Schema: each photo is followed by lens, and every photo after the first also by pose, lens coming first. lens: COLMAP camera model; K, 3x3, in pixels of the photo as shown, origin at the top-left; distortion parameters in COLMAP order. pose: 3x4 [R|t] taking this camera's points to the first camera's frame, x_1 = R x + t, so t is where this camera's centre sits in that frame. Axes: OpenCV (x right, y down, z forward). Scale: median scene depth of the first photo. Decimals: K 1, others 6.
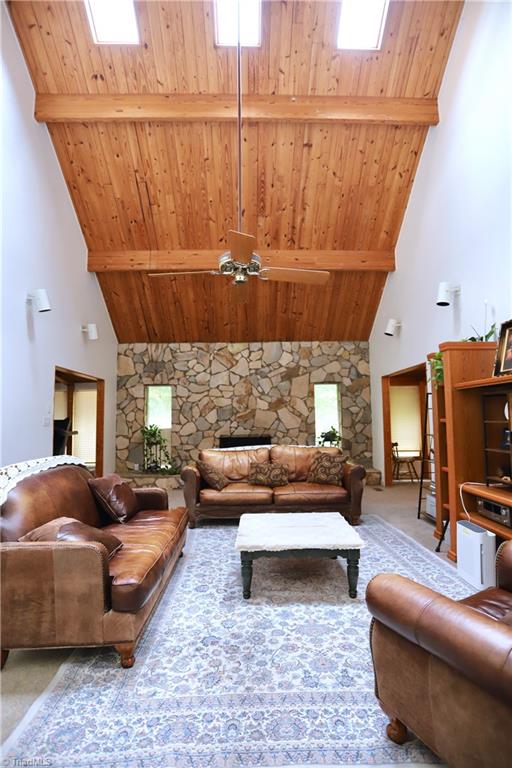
lens RADIAL K [[379.9, 0, 256.0], [0, 379.9, 384.0], [0, 0, 1]] dist [-0.072361, 0.034407]
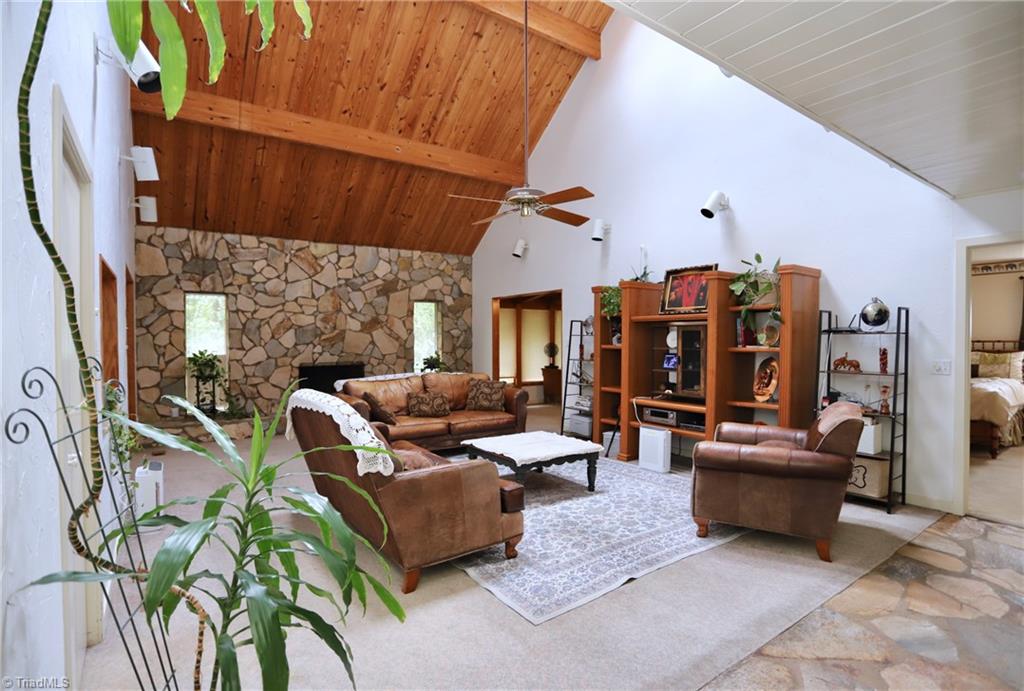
lens RADIAL K [[501.6, 0, 512.0], [0, 501.6, 345.5], [0, 0, 1]] dist [-0.048415, 0.000486]
pose [[0.835138, 0.001597, 0.550038, -0.286654], [-0.057219, 0.994823, 0.083989, -0.009091], [-0.547056, -0.101615, 0.830906, -0.059032]]
